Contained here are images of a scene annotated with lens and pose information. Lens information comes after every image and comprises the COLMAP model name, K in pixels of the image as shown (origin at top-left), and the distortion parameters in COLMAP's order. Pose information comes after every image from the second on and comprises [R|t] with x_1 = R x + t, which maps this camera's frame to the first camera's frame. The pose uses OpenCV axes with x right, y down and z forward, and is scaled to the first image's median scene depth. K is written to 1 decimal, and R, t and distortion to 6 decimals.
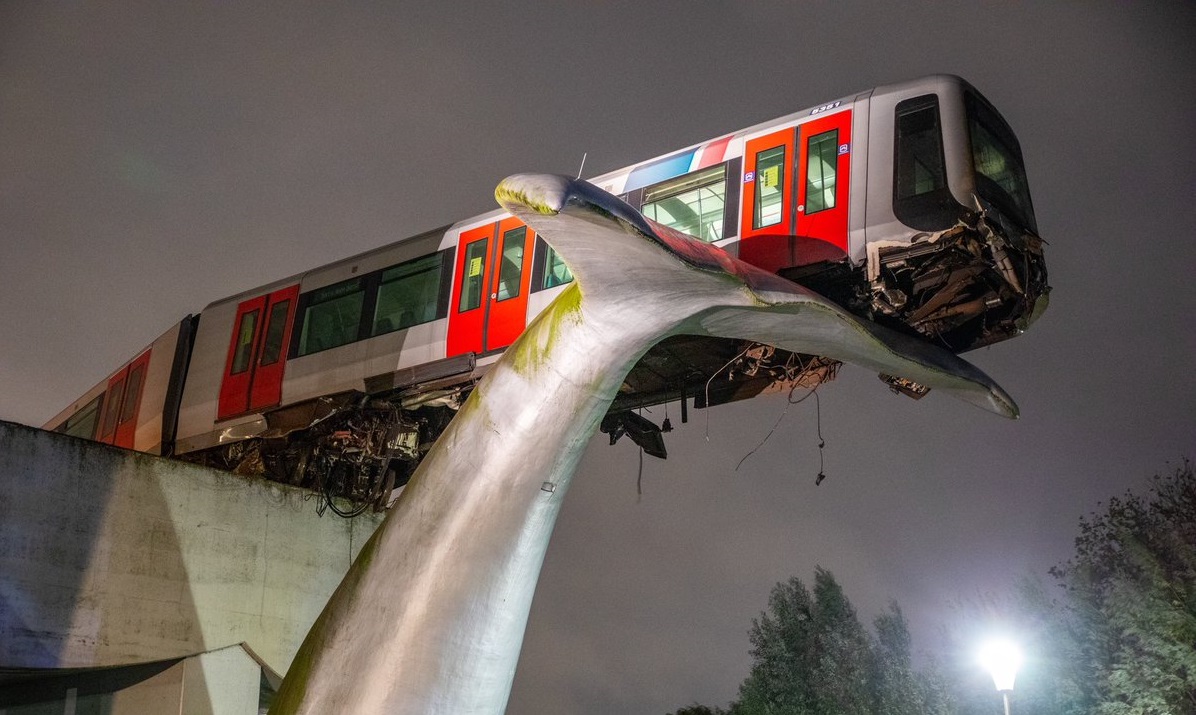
lens RADIAL K [[1595.9, 0, 608.7], [0, 1595.9, 399.2], [0, 0, 1]] dist [0.014544, 0.000000]
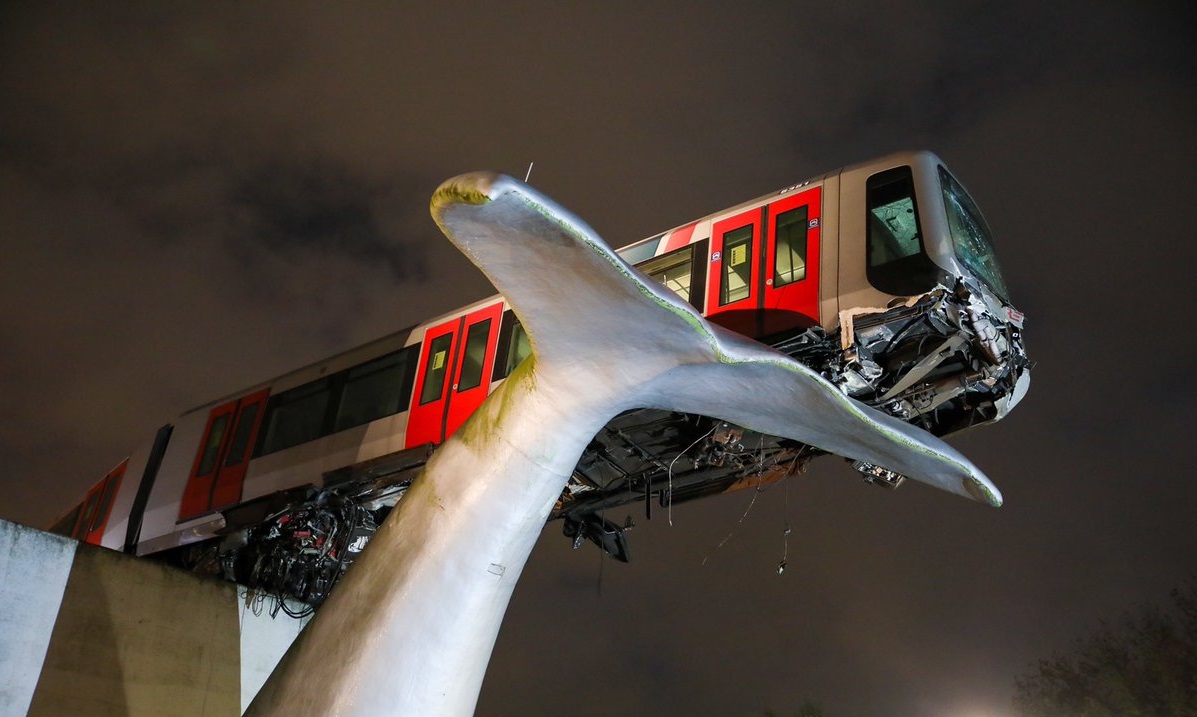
lens RADIAL K [[1309.5, 0, 608.3], [0, 1309.5, 387.8], [0, 0, 1]] dist [0.025579, 0.000000]
pose [[0.999786, 0.020687, -0.000570, 0.022267], [-0.020518, 0.987288, -0.157613, 0.060658], [-0.002698, 0.157591, 0.987501, 0.204651]]
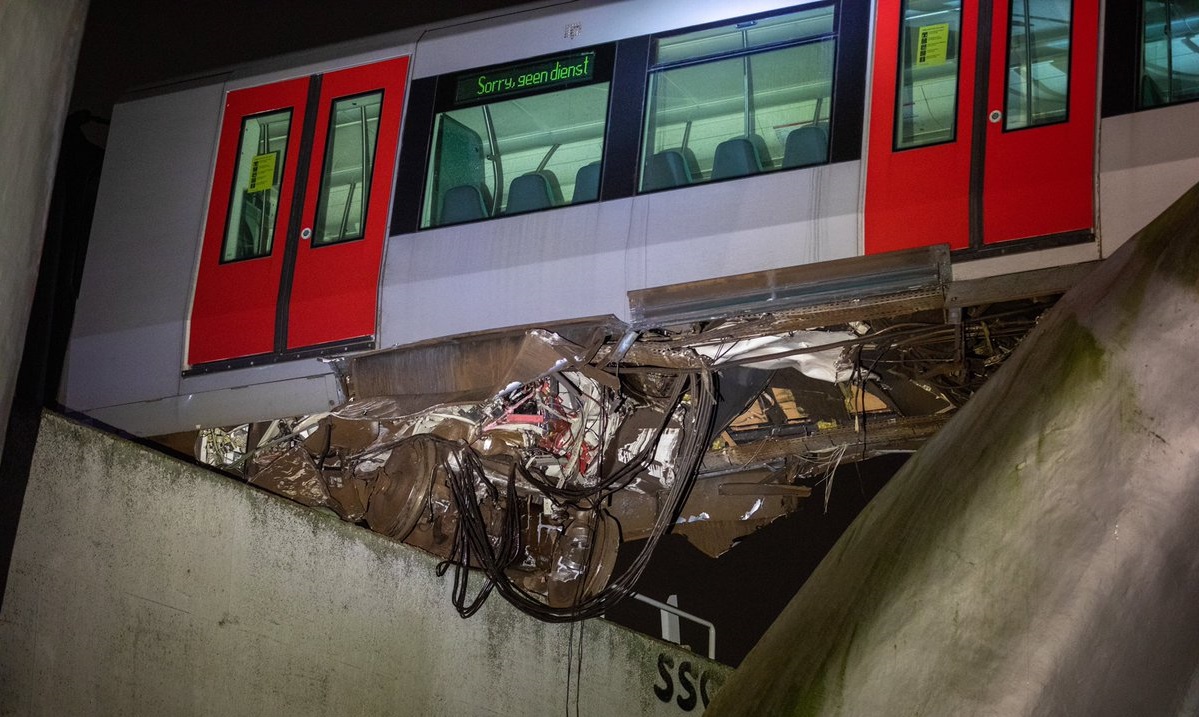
lens RADIAL K [[3677.4, 0, 598.9], [0, 3677.4, 359.0], [0, 0, 1]] dist [-0.161213, 0.000000]
pose [[0.988274, 0.059688, 0.140538, -0.306368], [-0.058315, 0.998202, -0.013869, 0.019229], [-0.141113, 0.005510, 0.989978, 0.052978]]
